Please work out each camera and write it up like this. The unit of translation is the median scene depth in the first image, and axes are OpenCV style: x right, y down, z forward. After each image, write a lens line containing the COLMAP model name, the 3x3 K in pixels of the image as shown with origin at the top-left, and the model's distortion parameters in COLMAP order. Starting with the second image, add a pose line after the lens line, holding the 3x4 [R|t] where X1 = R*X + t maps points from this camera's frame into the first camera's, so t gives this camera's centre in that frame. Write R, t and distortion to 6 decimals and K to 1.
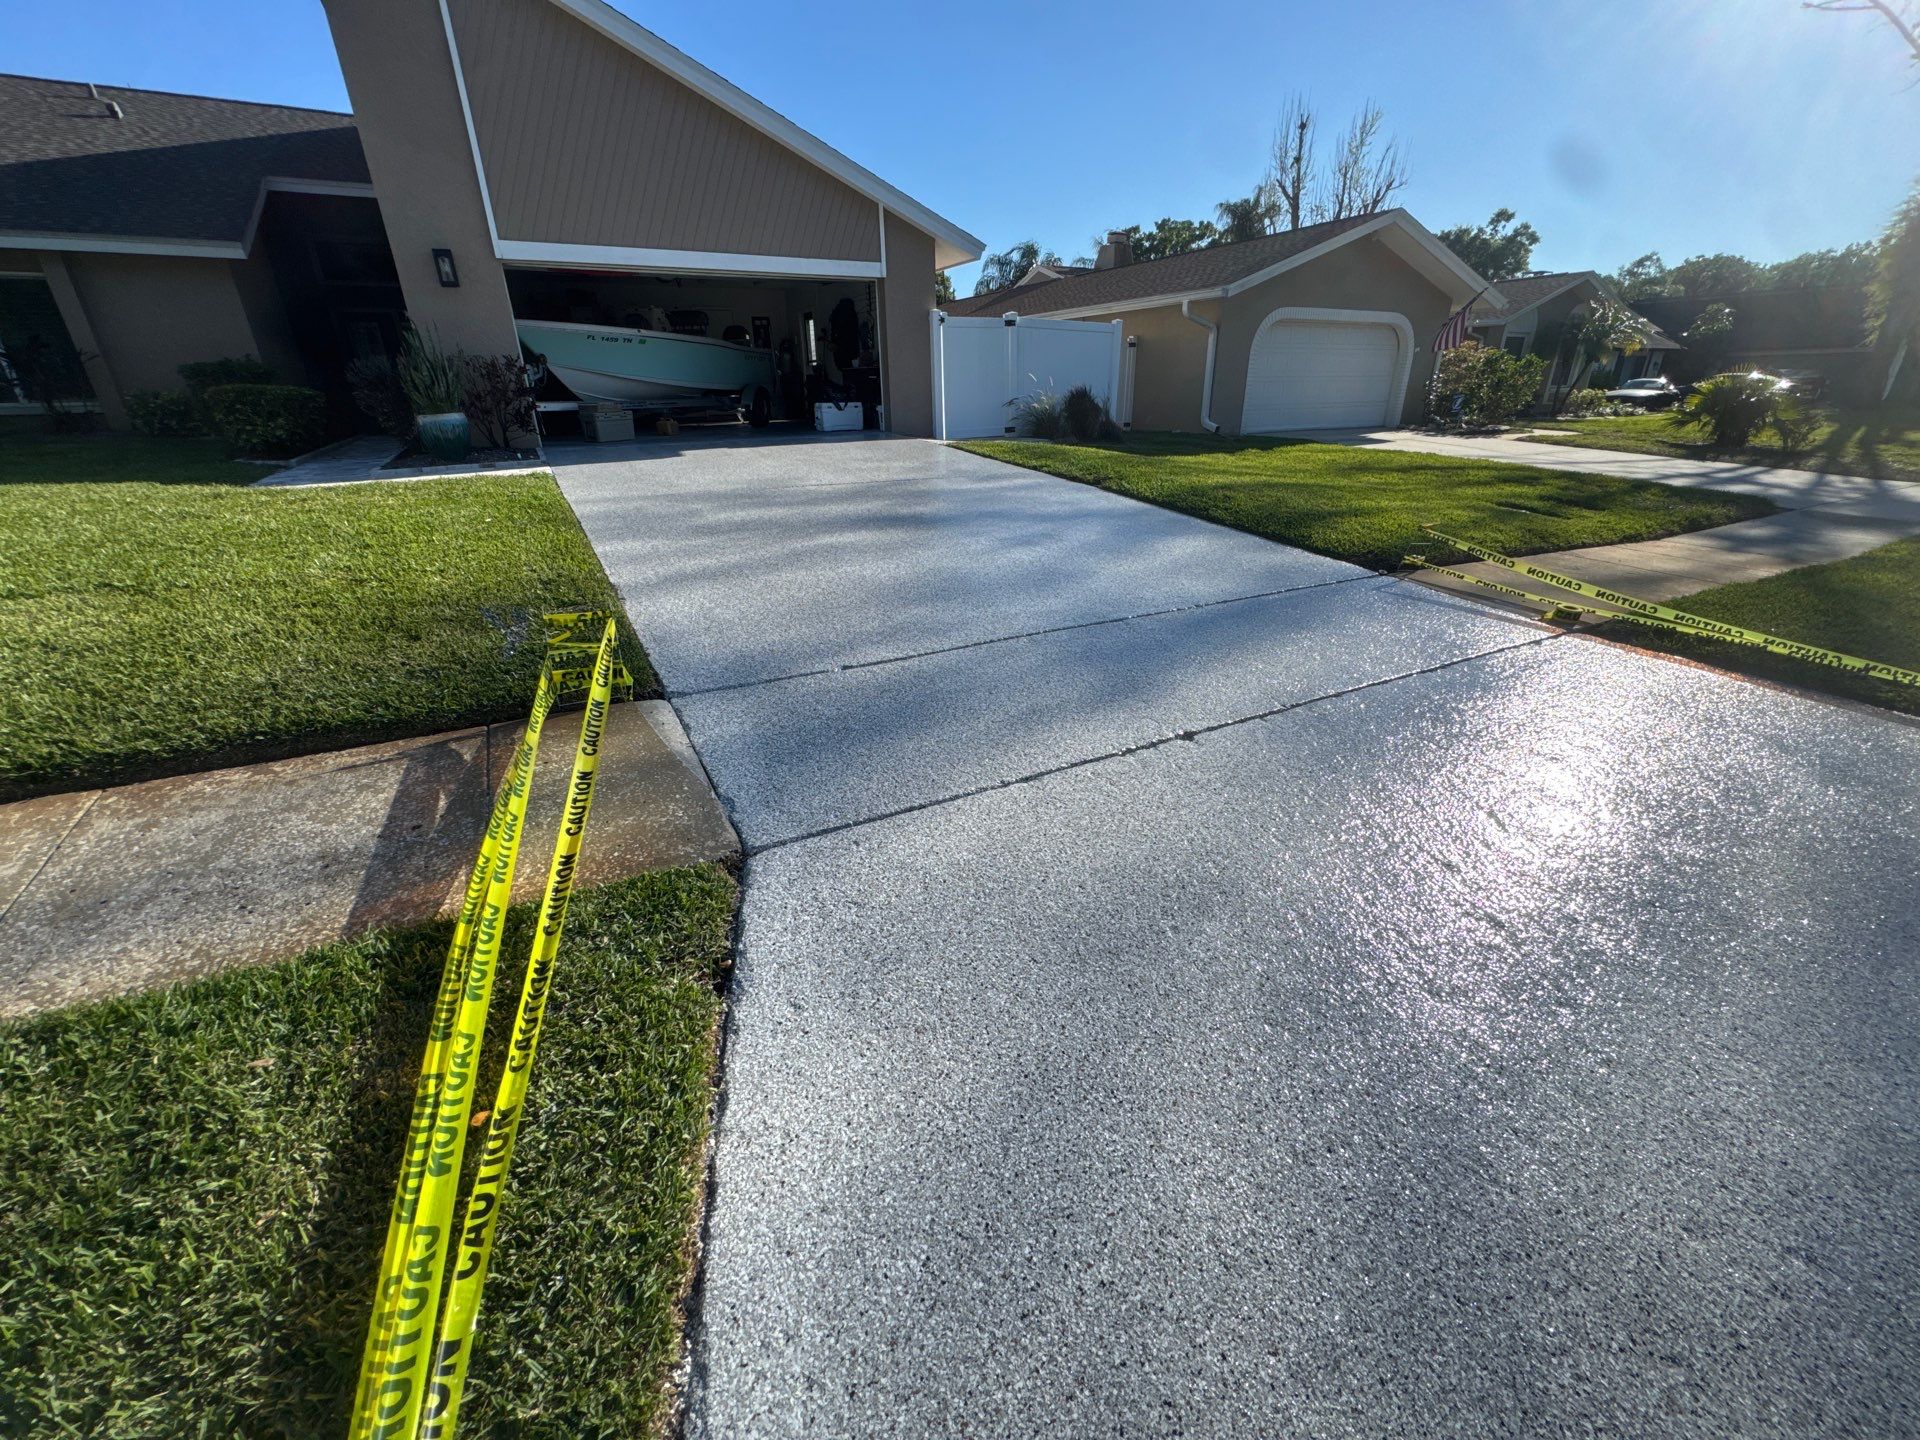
lens RADIAL K [[762.4, 0, 958.0], [0, 762.4, 719.9], [0, 0, 1]] dist [-0.002821, 0.000370]
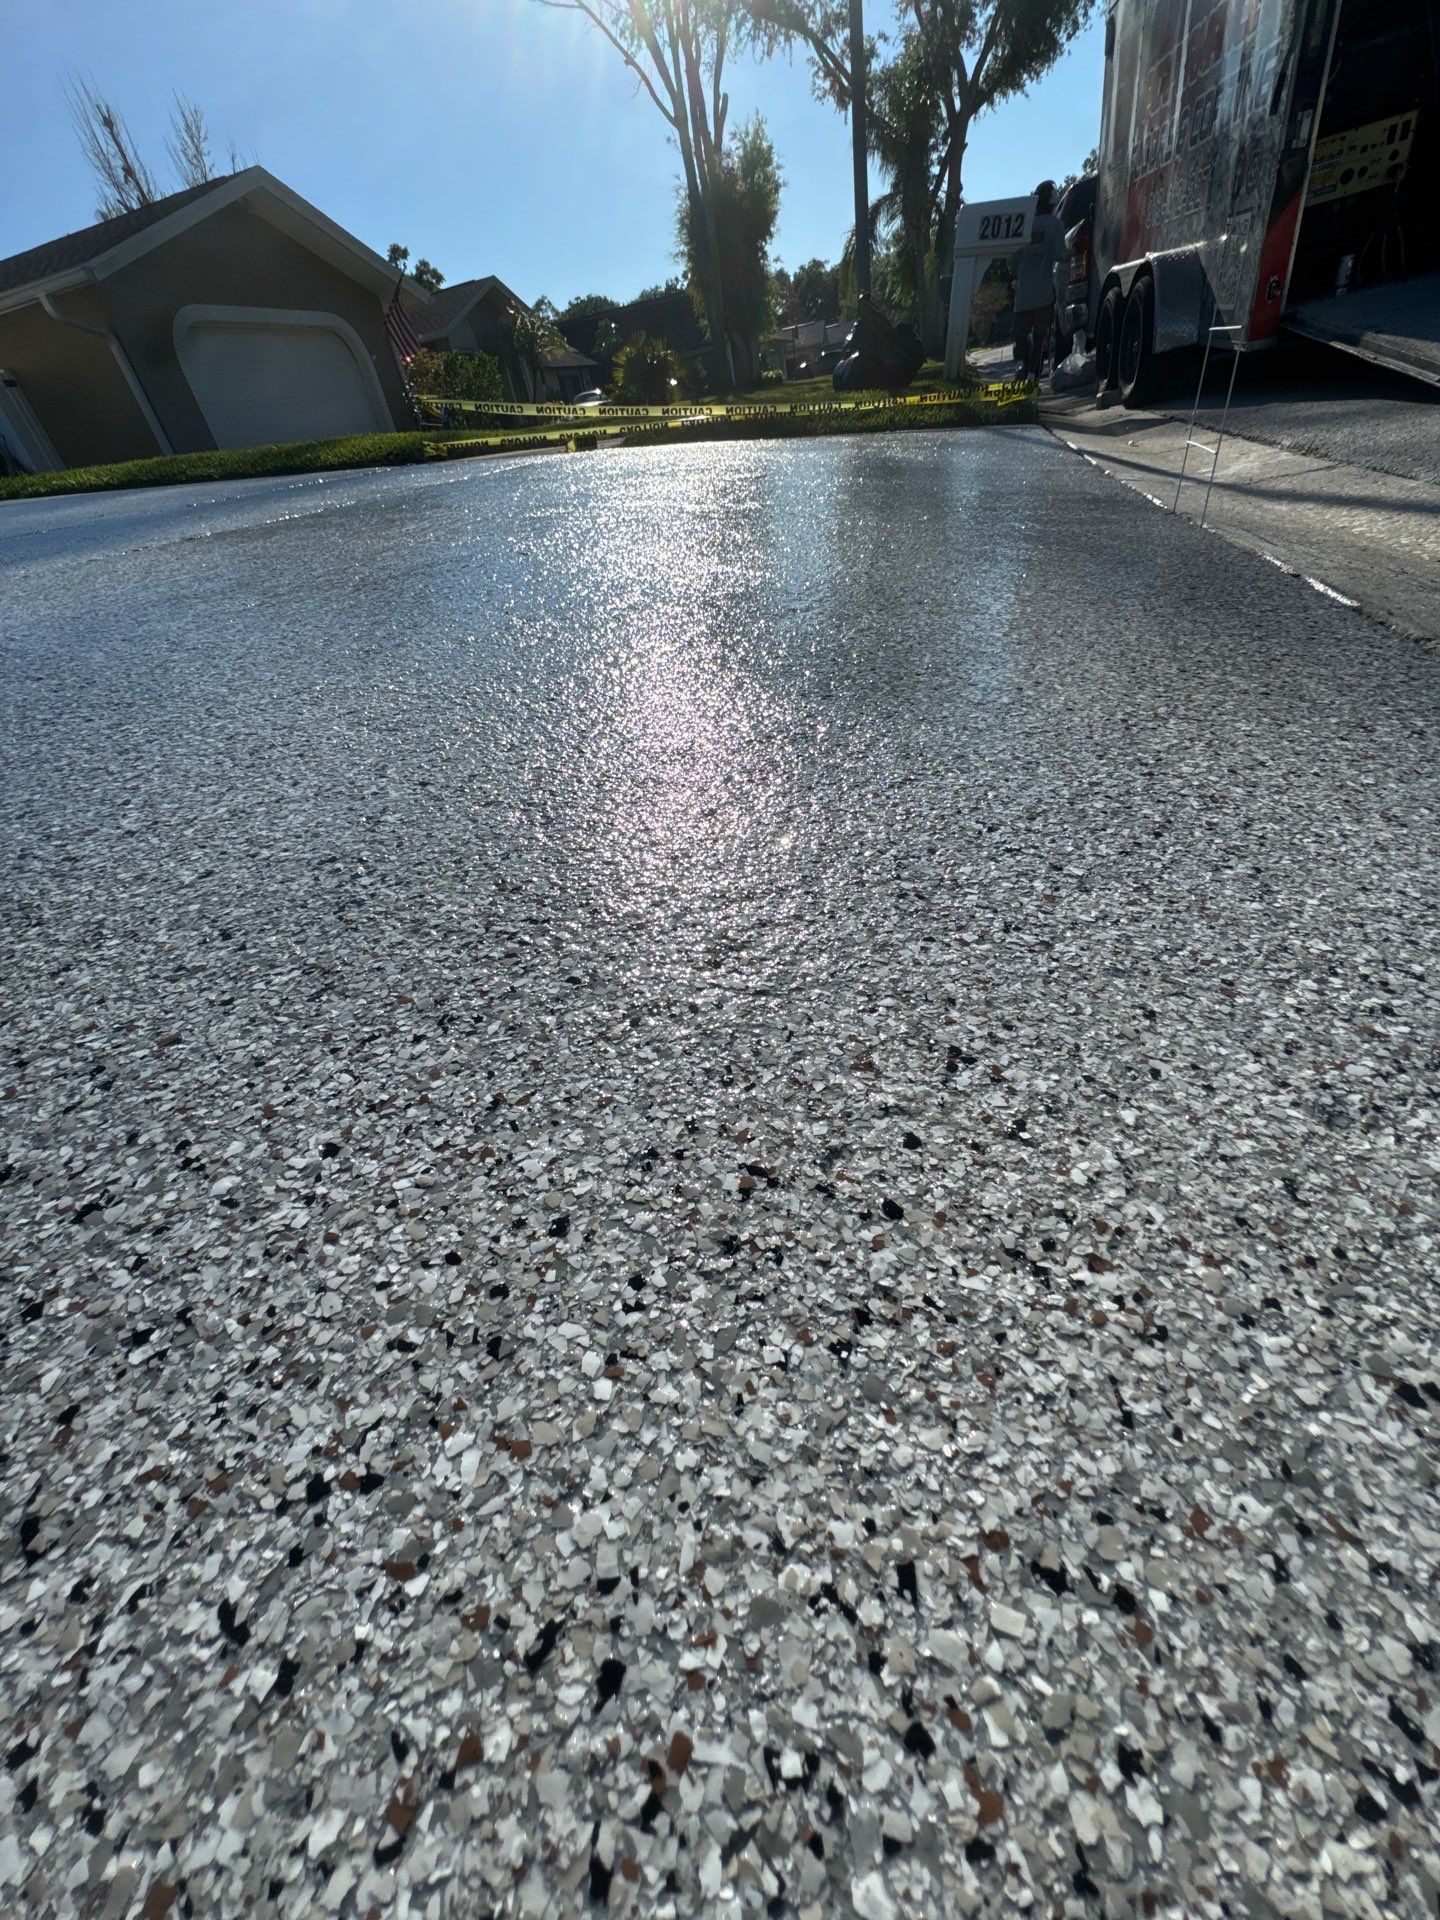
lens RADIAL K [[766.0, 0, 720.3], [0, 766.0, 958.2], [0, 0, 1]] dist [-0.001378, -0.000218]
pose [[0.670137, -0.515147, 0.534360, 0.023283], [0.433954, 0.855993, 0.280997, 0.129679], [-0.602163, 0.043581, 0.797183, 0.074149]]
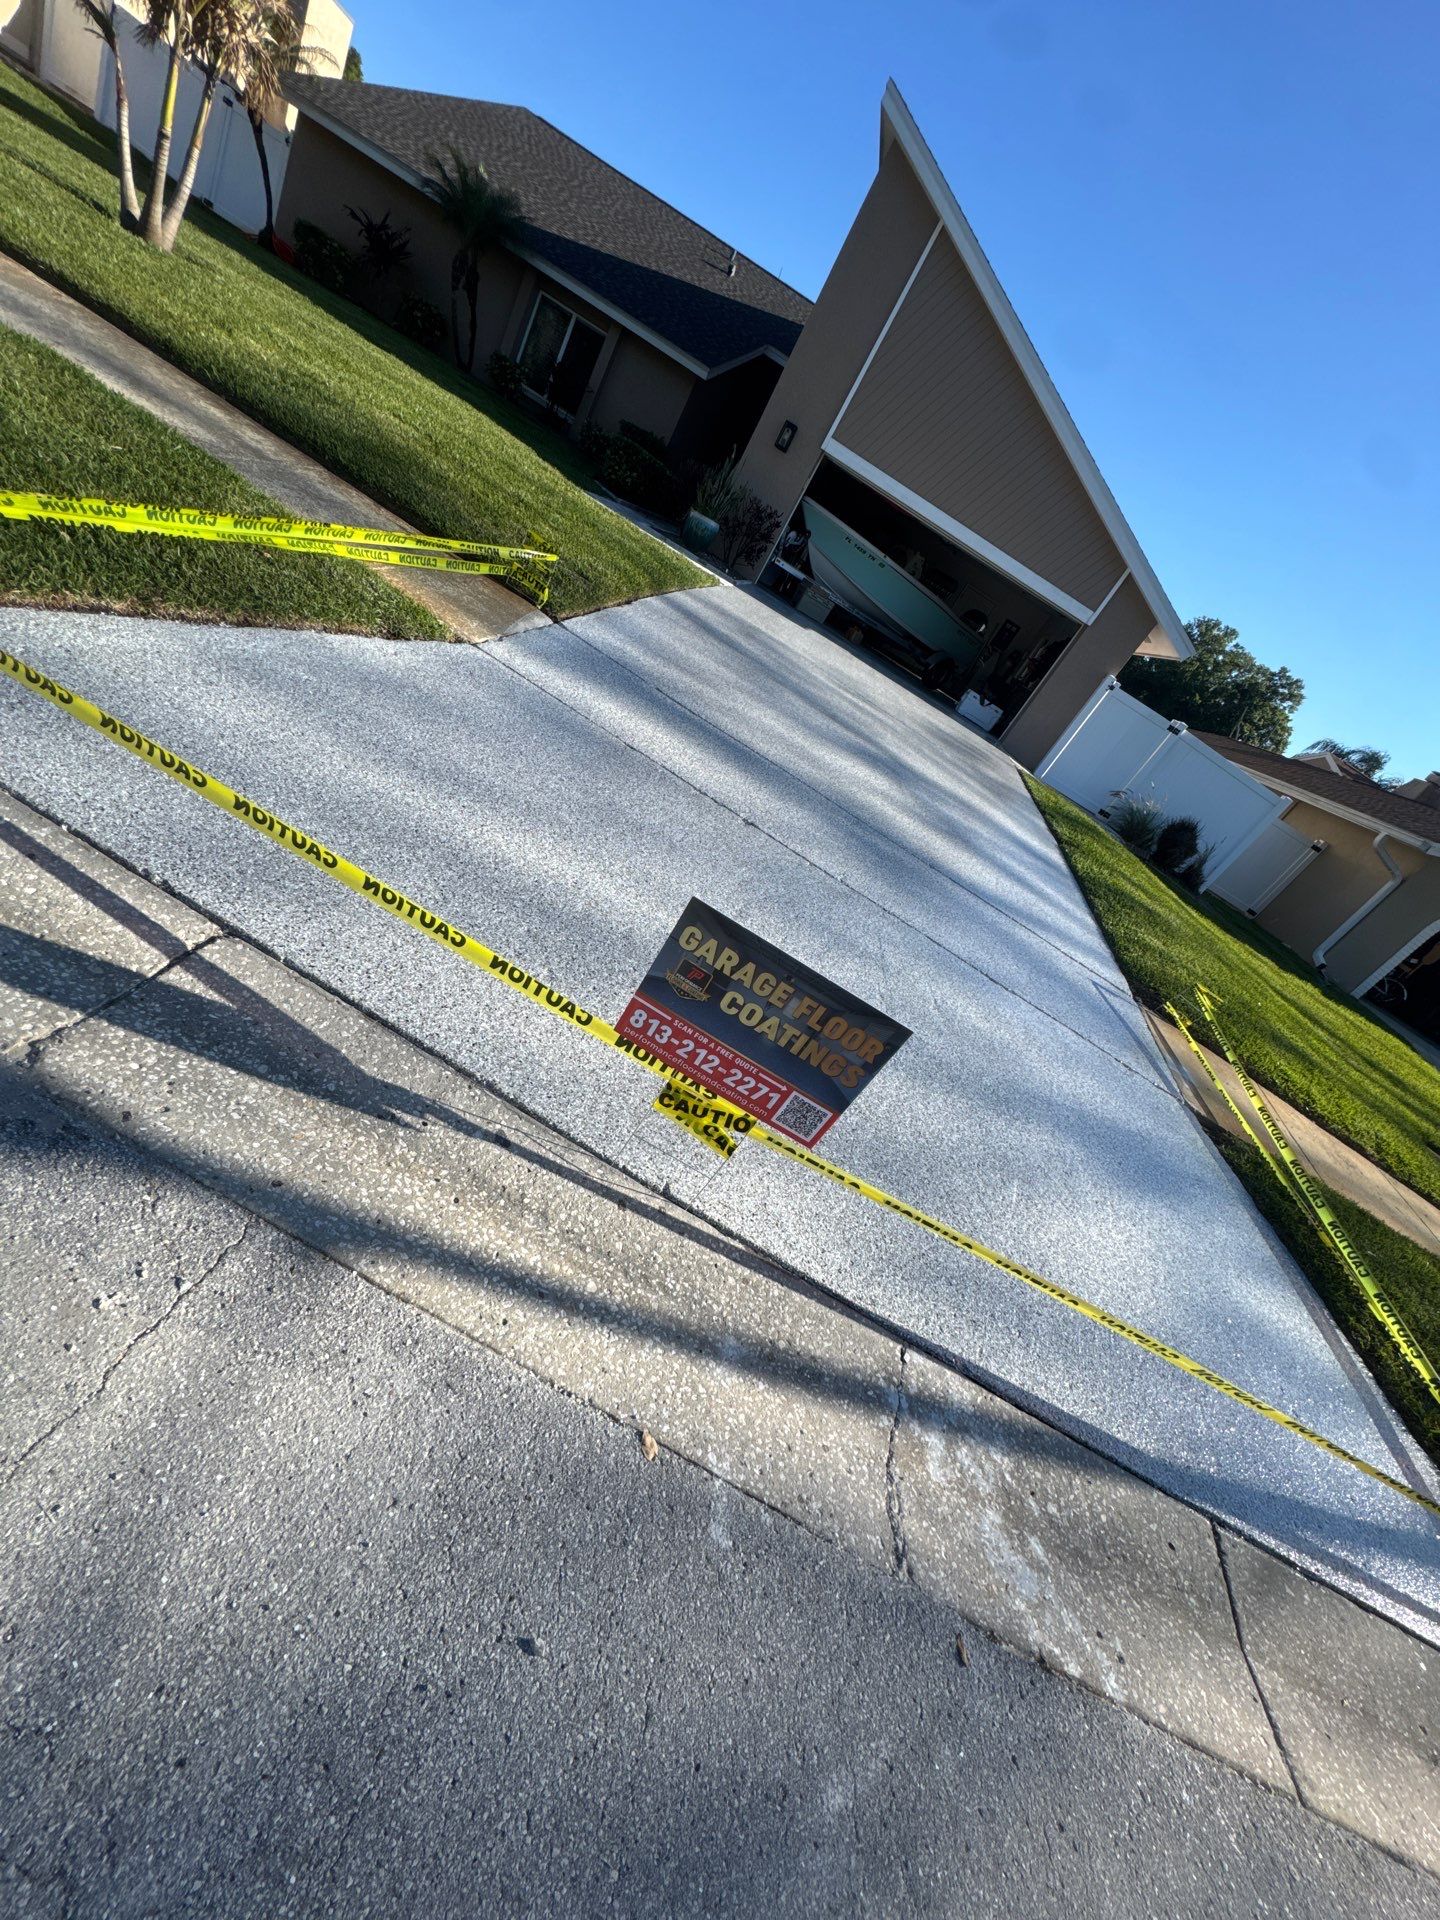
lens RADIAL K [[761.7, 0, 718.1], [0, 761.7, 958.9], [0, 0, 1]] dist [-0.002244, 0.000224]
pose [[0.657749, 0.662358, -0.358675, 0.337921], [-0.685395, 0.723795, 0.079720, 0.044026], [0.312410, 0.193398, 0.930052, -0.098321]]
